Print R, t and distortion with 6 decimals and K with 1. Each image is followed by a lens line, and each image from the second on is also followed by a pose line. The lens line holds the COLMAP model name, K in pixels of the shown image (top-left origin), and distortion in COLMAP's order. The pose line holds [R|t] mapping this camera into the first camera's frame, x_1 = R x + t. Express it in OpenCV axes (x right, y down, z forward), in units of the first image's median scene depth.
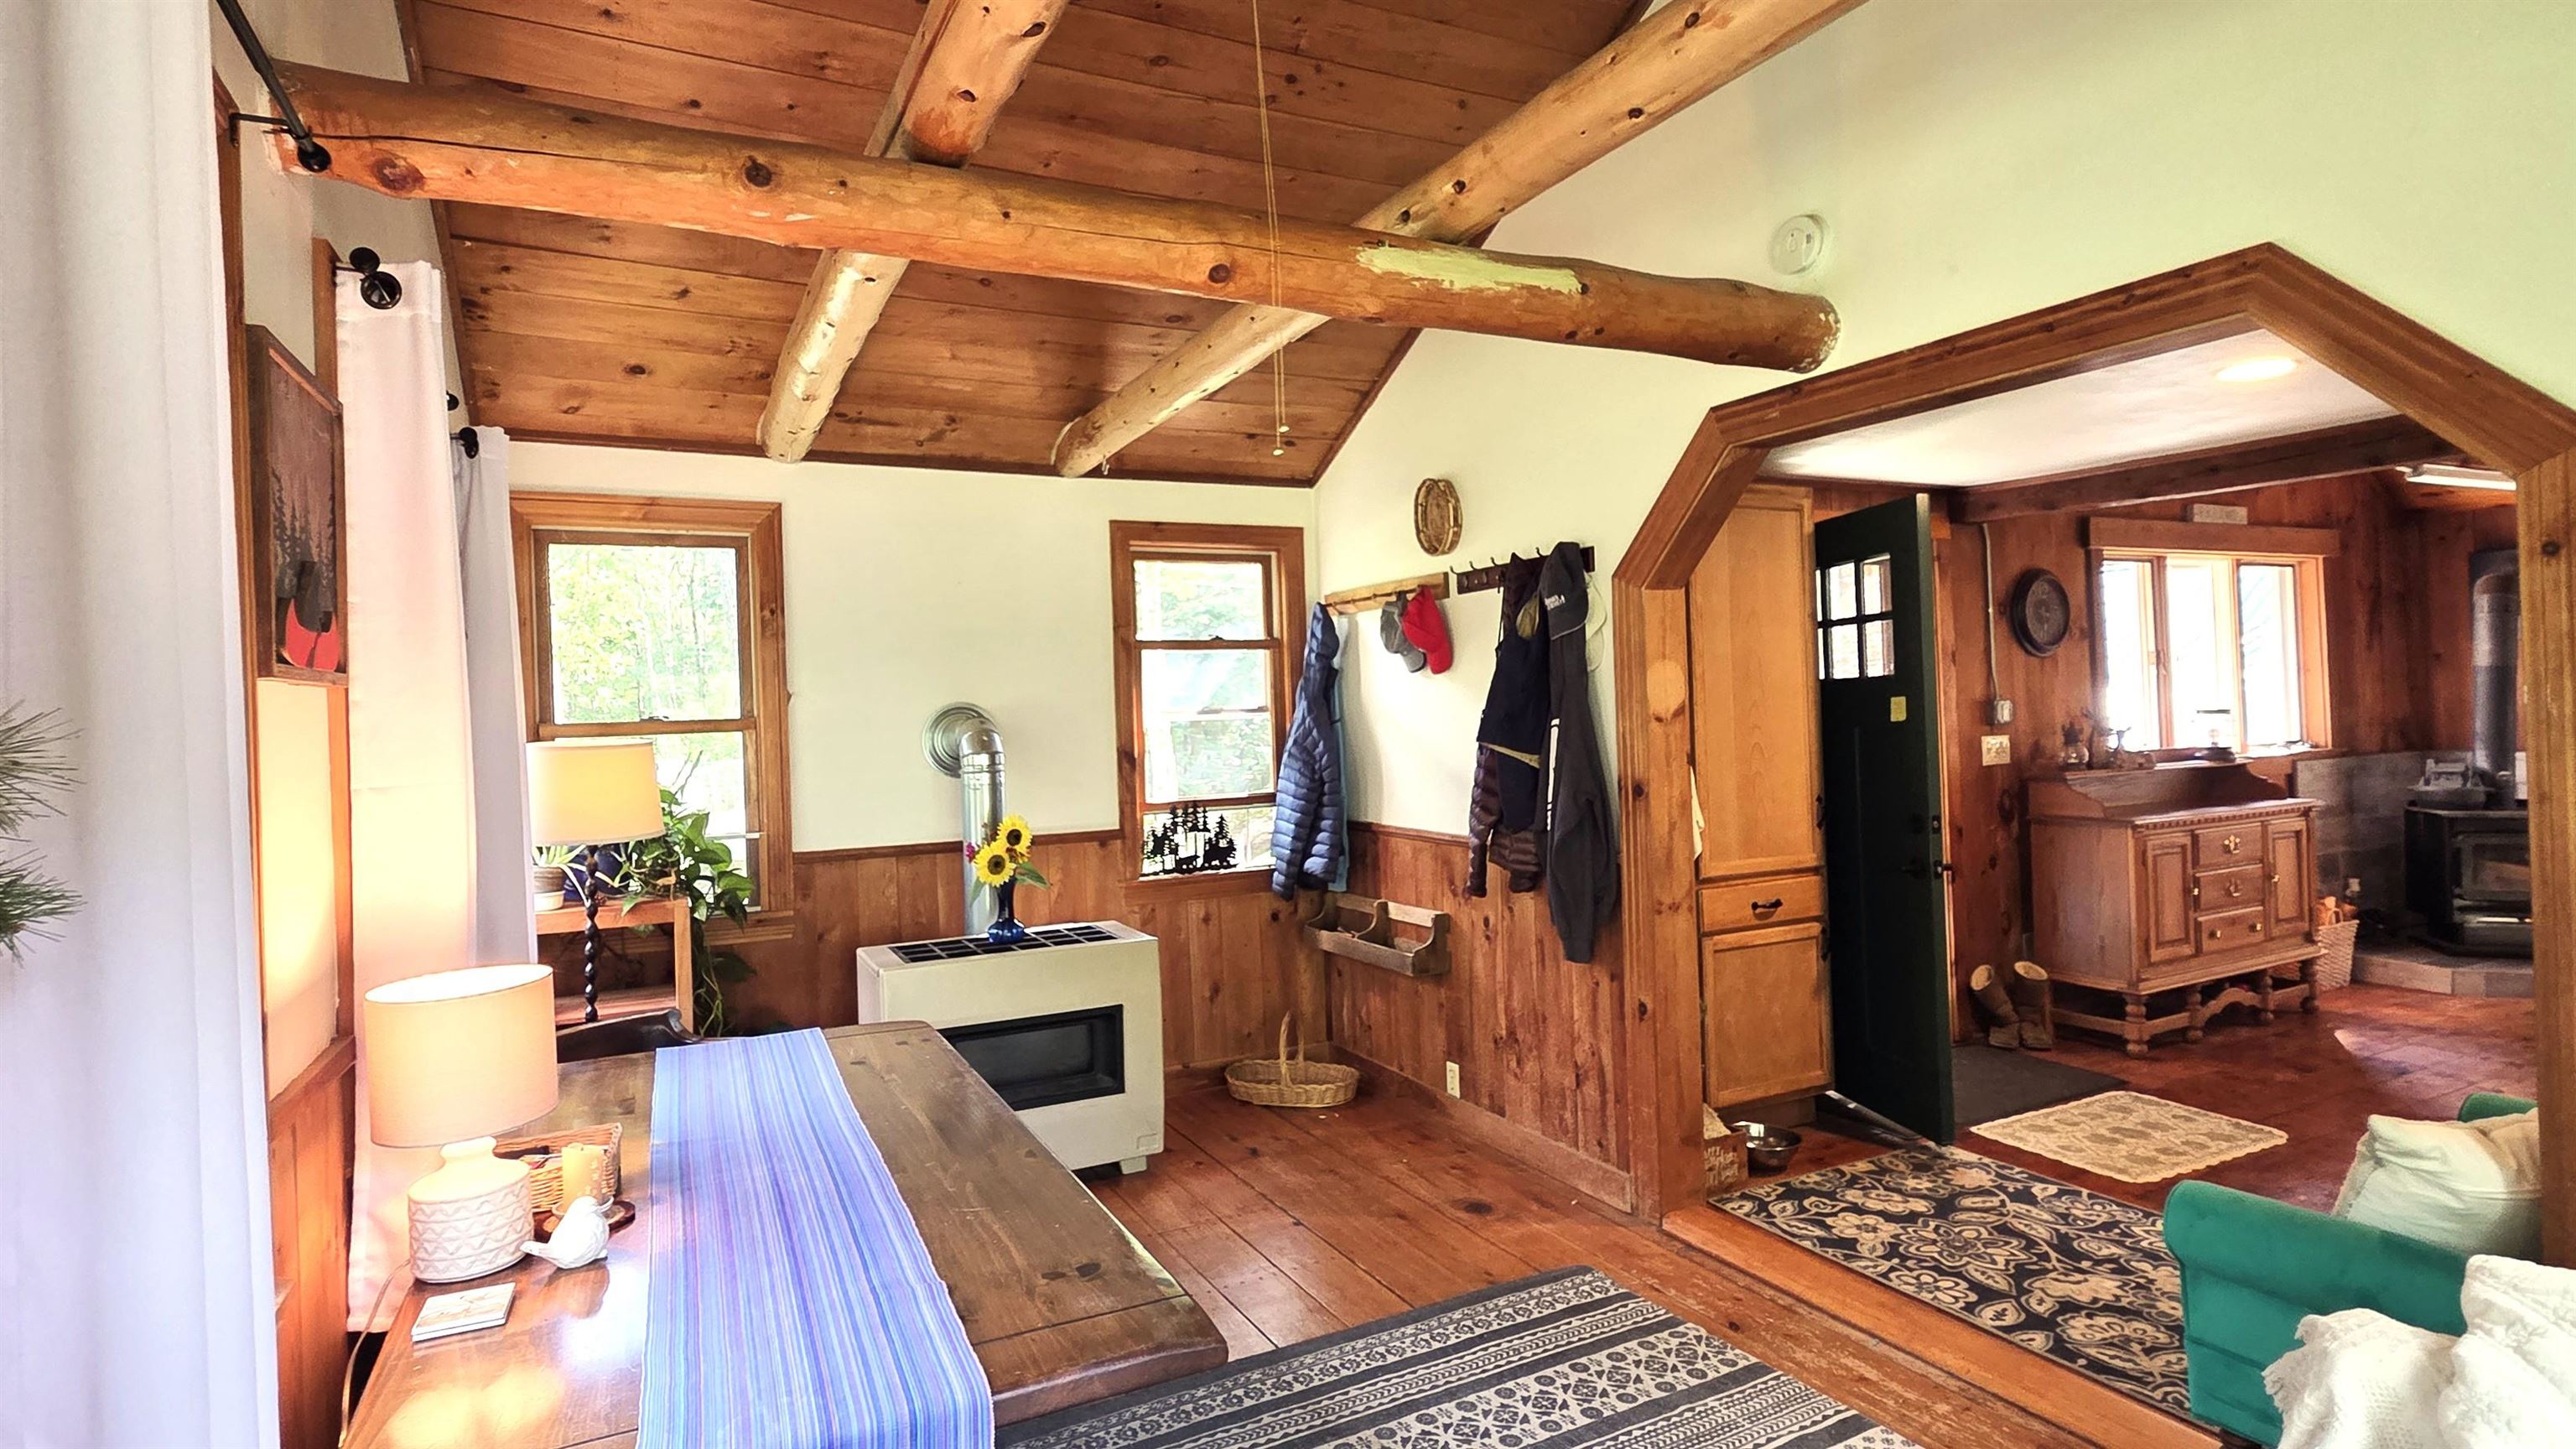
lens RADIAL K [[1242.0, 0, 1257.5], [0, 1242.0, 734.0], [0, 0, 1]] dist [-0.001235, -0.000365]
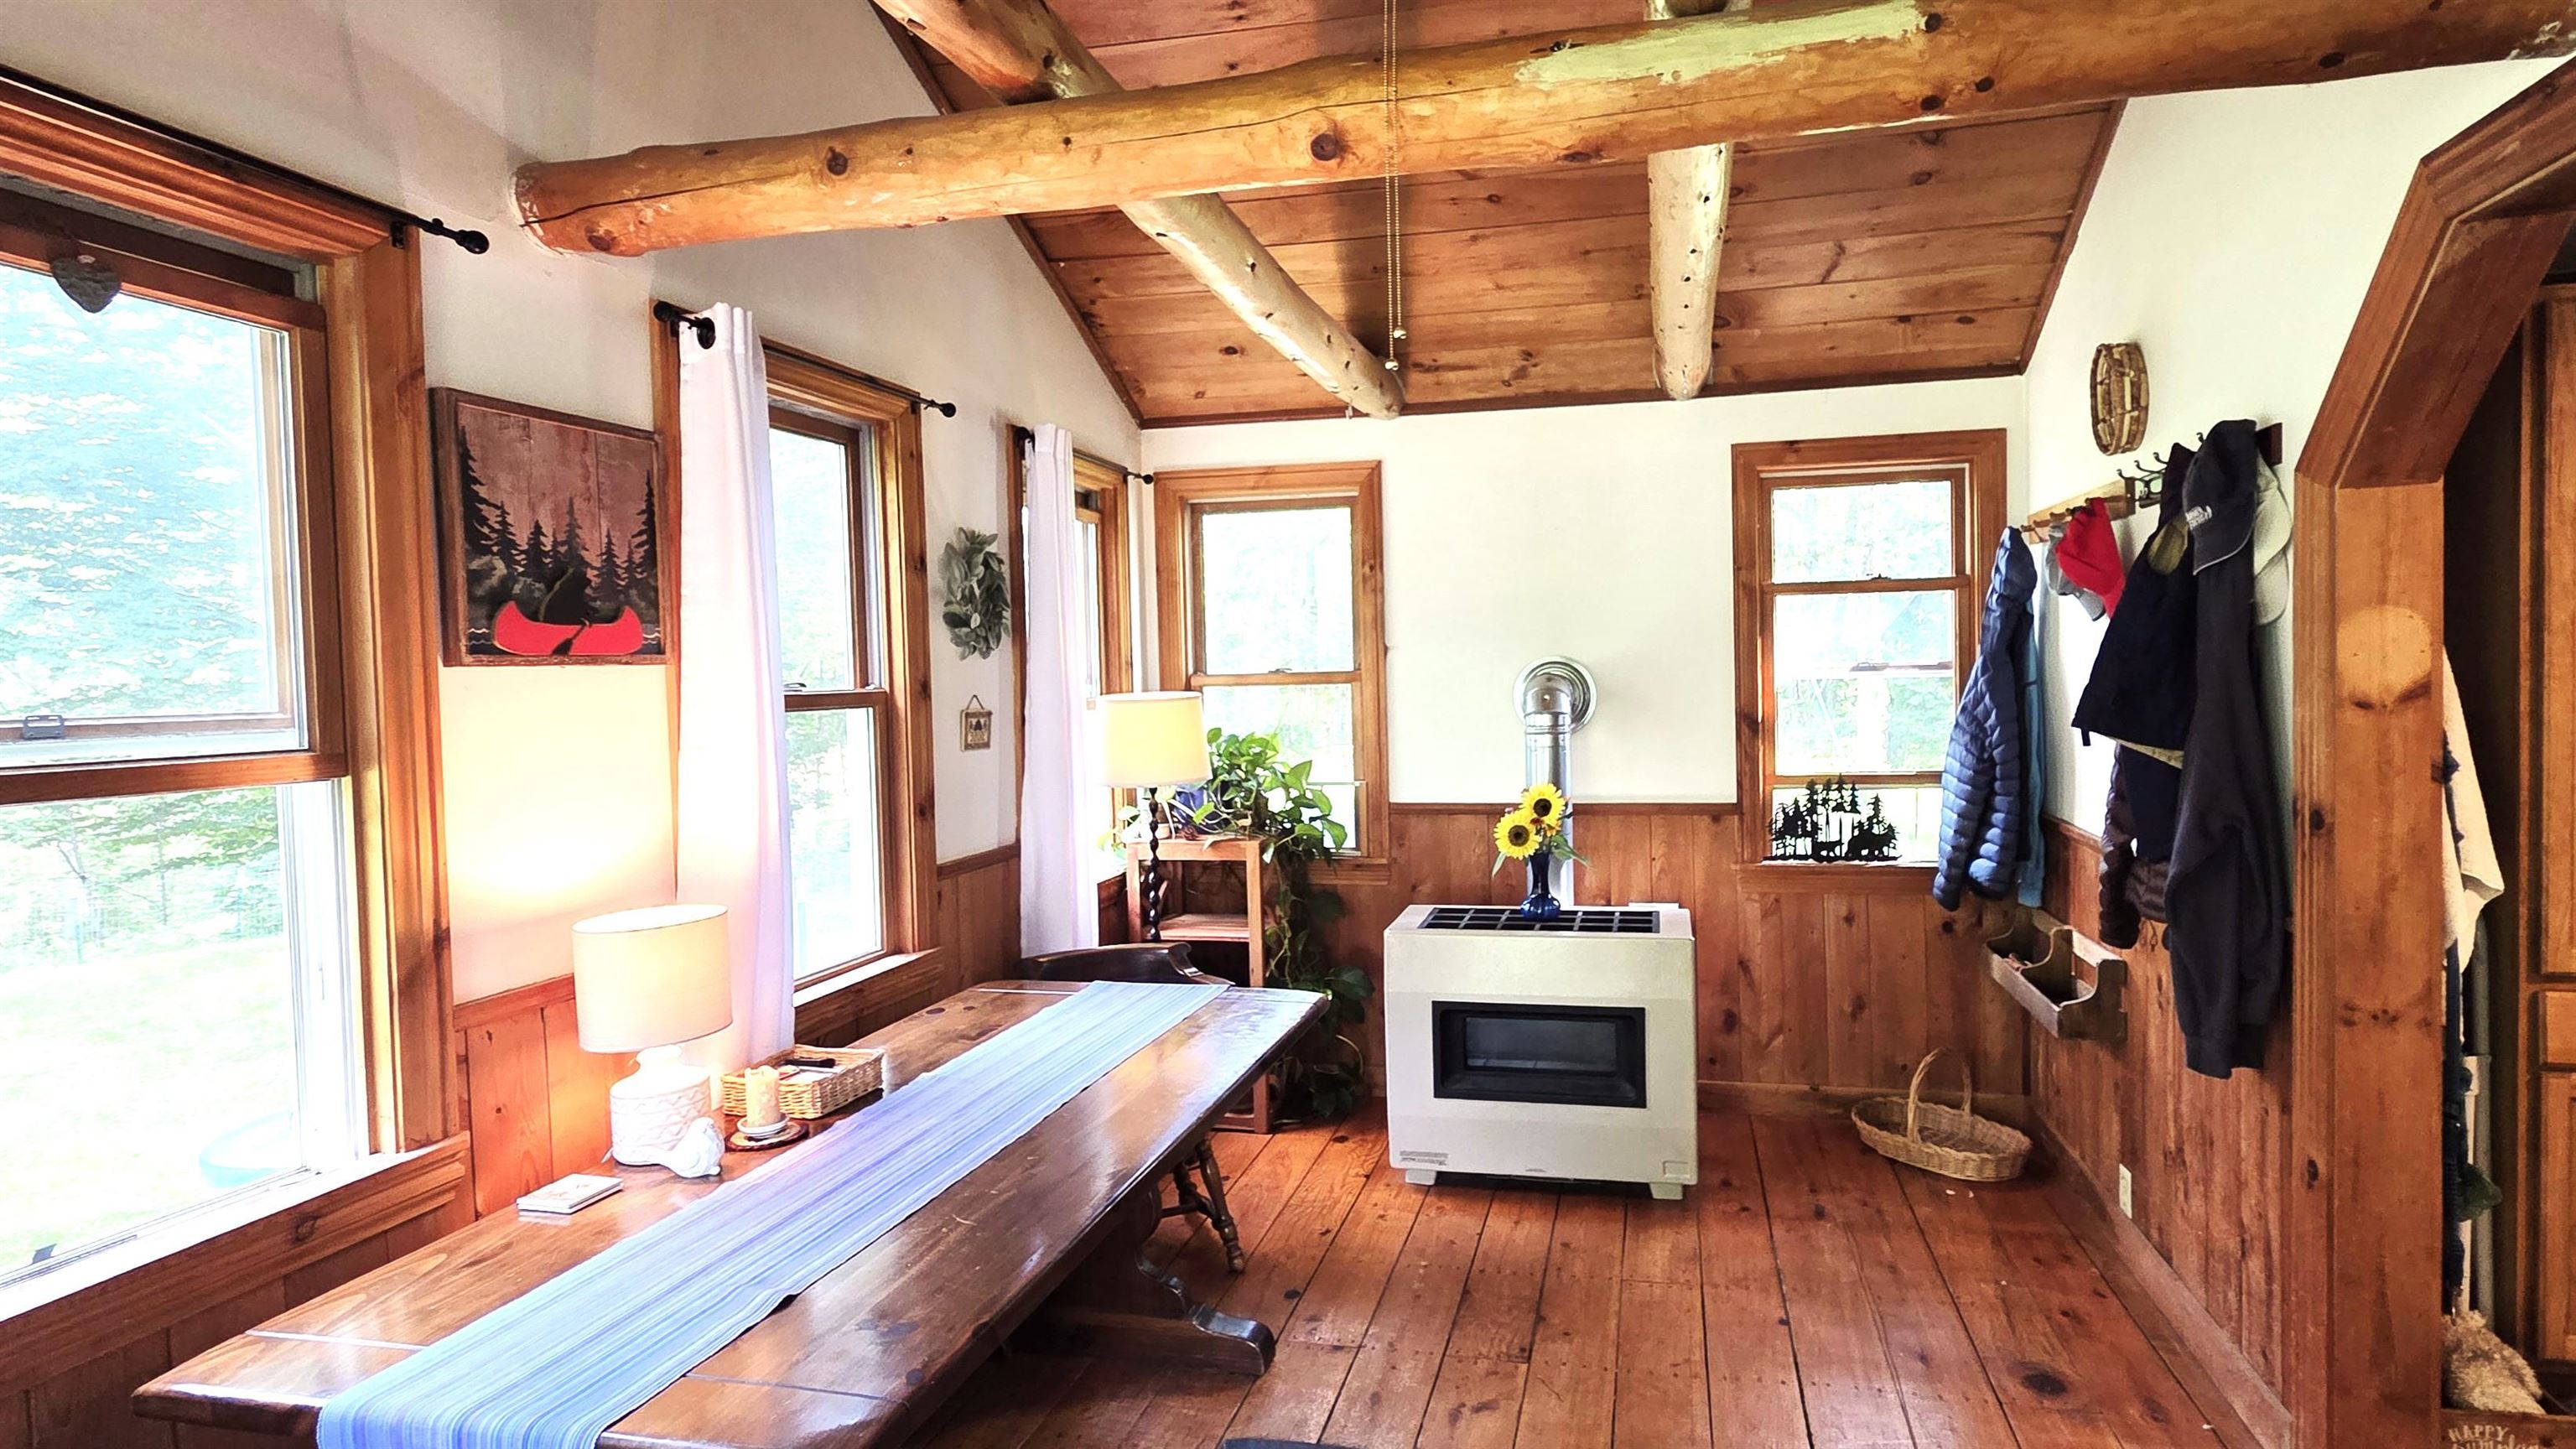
lens RADIAL K [[1242.0, 0, 1257.5], [0, 1242.0, 734.0], [0, 0, 1]] dist [-0.001235, -0.000365]
pose [[0.796497, 0.041613, -0.603209, 0.174461], [-0.013158, 0.998586, 0.051514, -0.014522], [0.604500, -0.033094, 0.795918, 0.133387]]
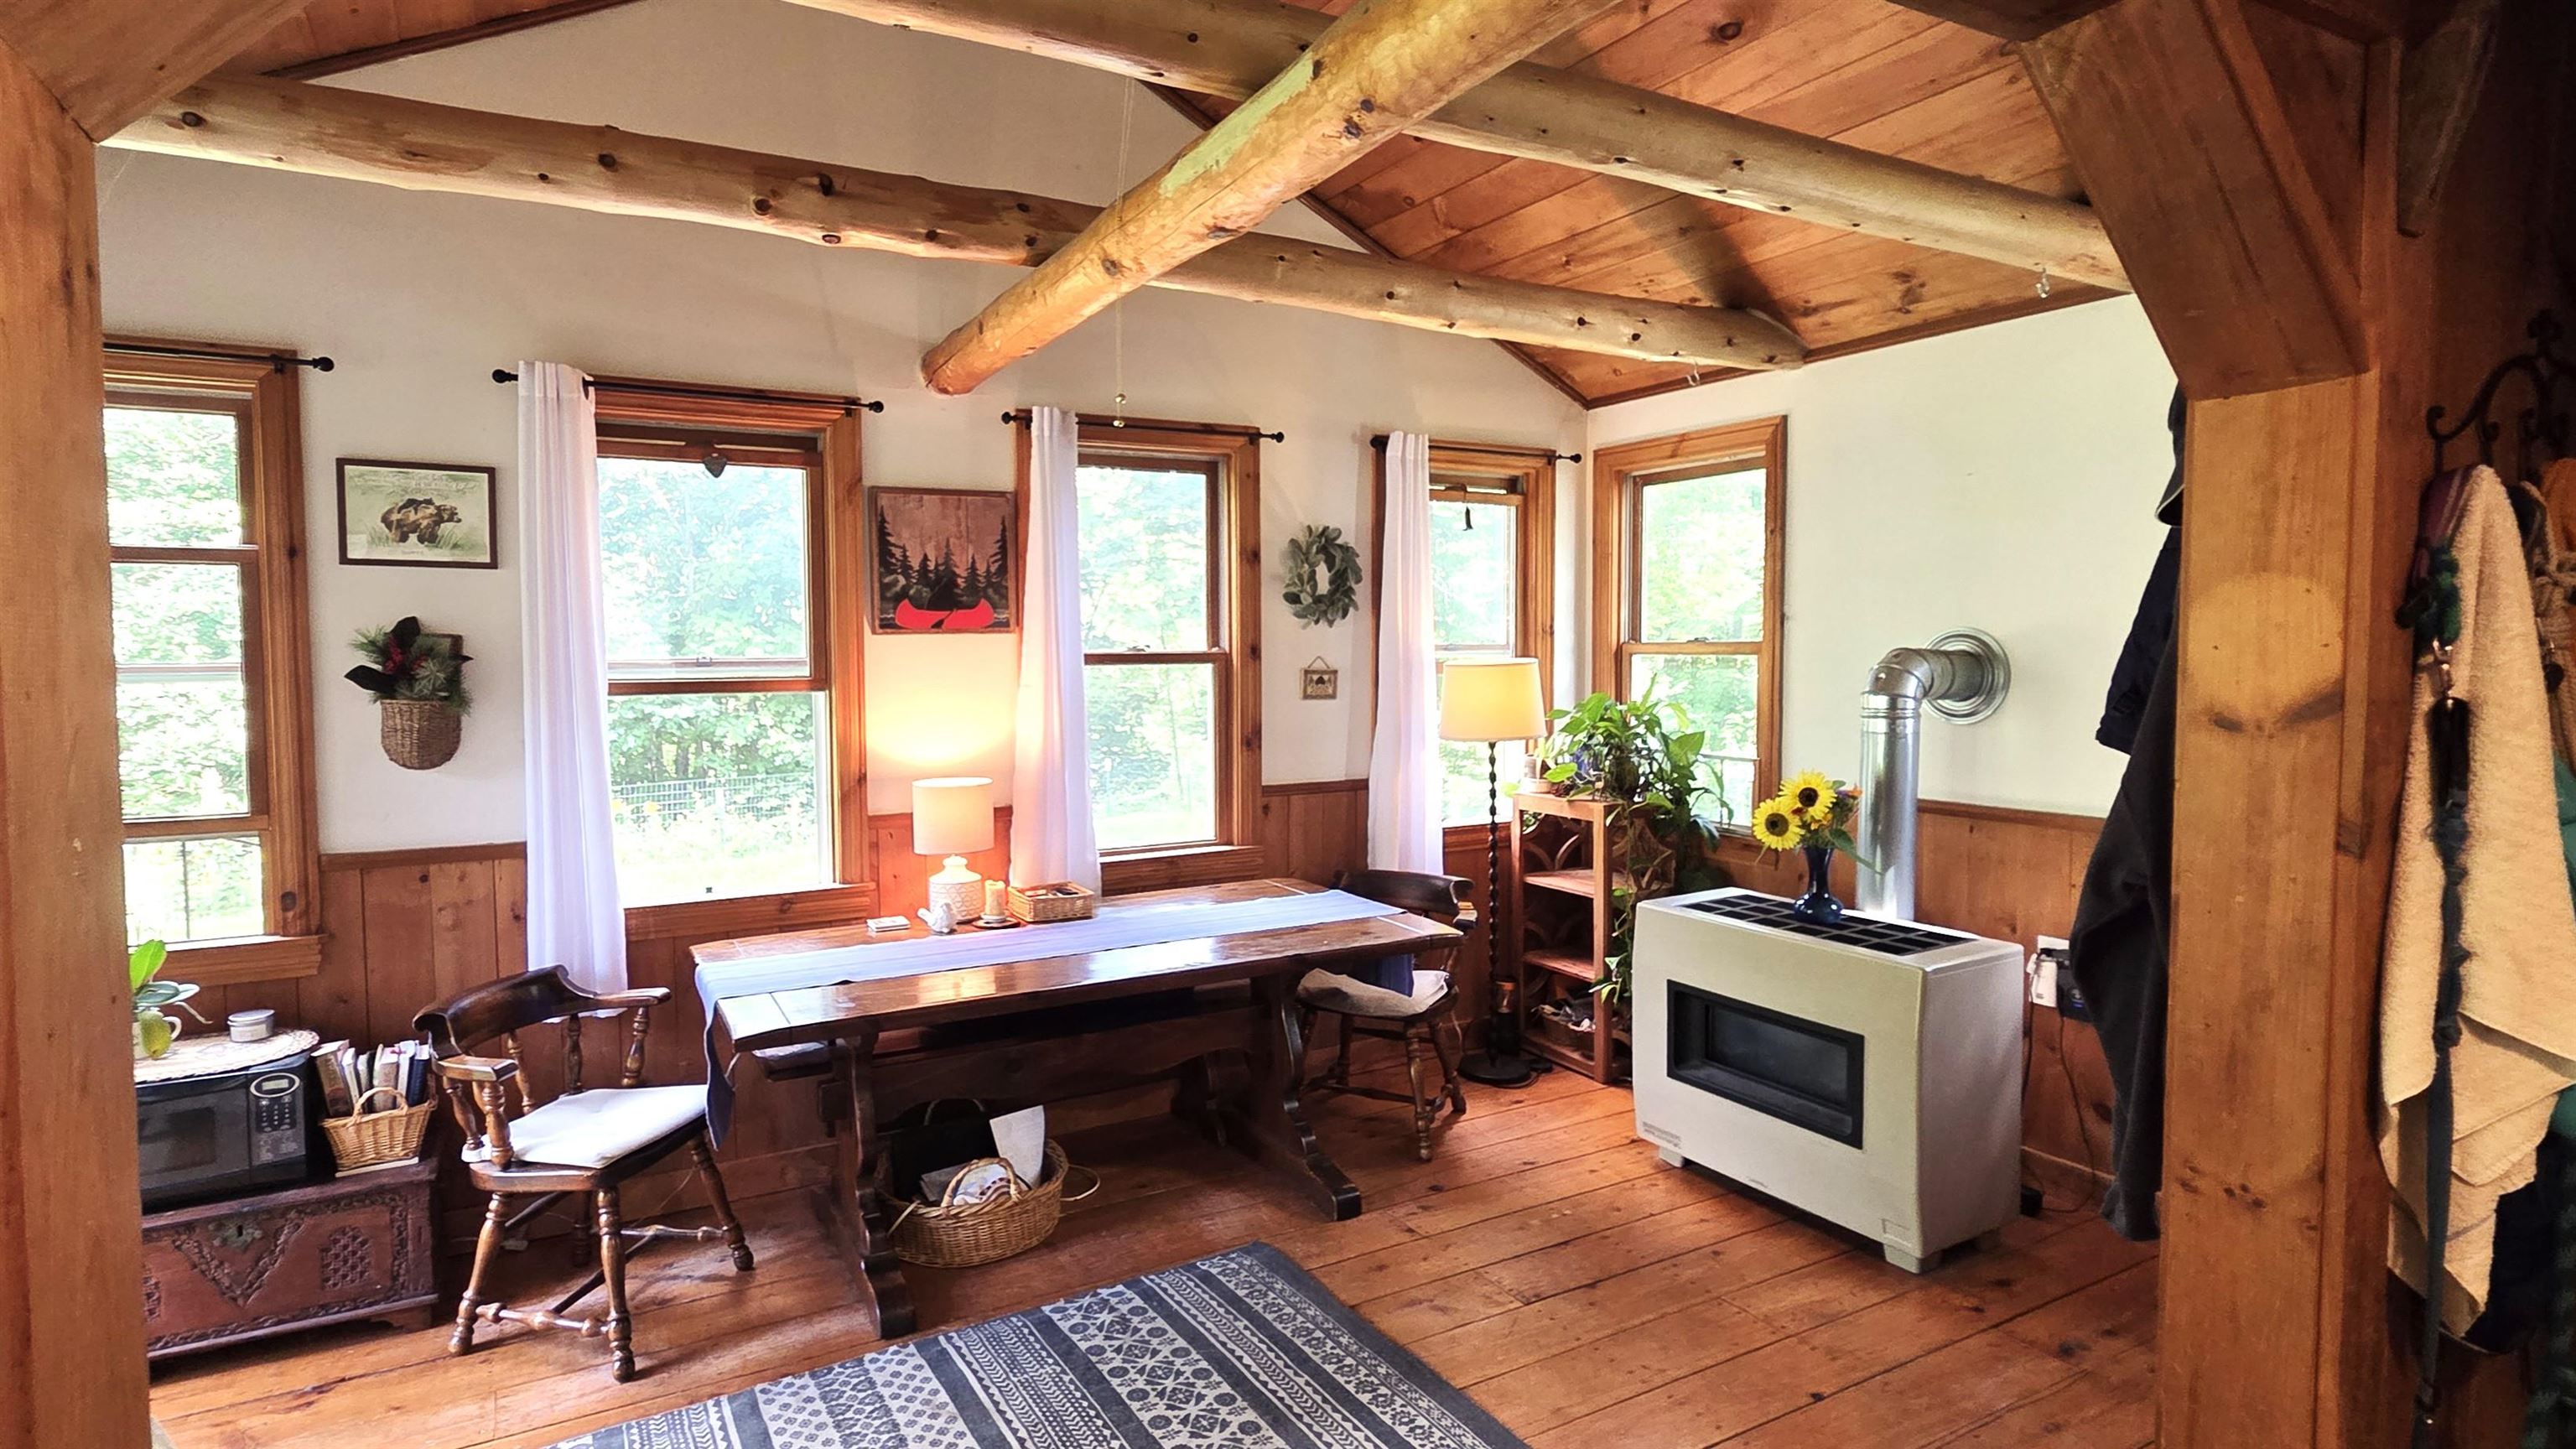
lens RADIAL K [[1242.0, 0, 1257.5], [0, 1242.0, 734.0], [0, 0, 1]] dist [-0.001235, -0.000365]
pose [[0.074267, 0.101219, -0.992088, 0.570304], [-0.013943, 0.994844, 0.100457, -0.035250], [0.997141, 0.006372, 0.075295, 0.549302]]
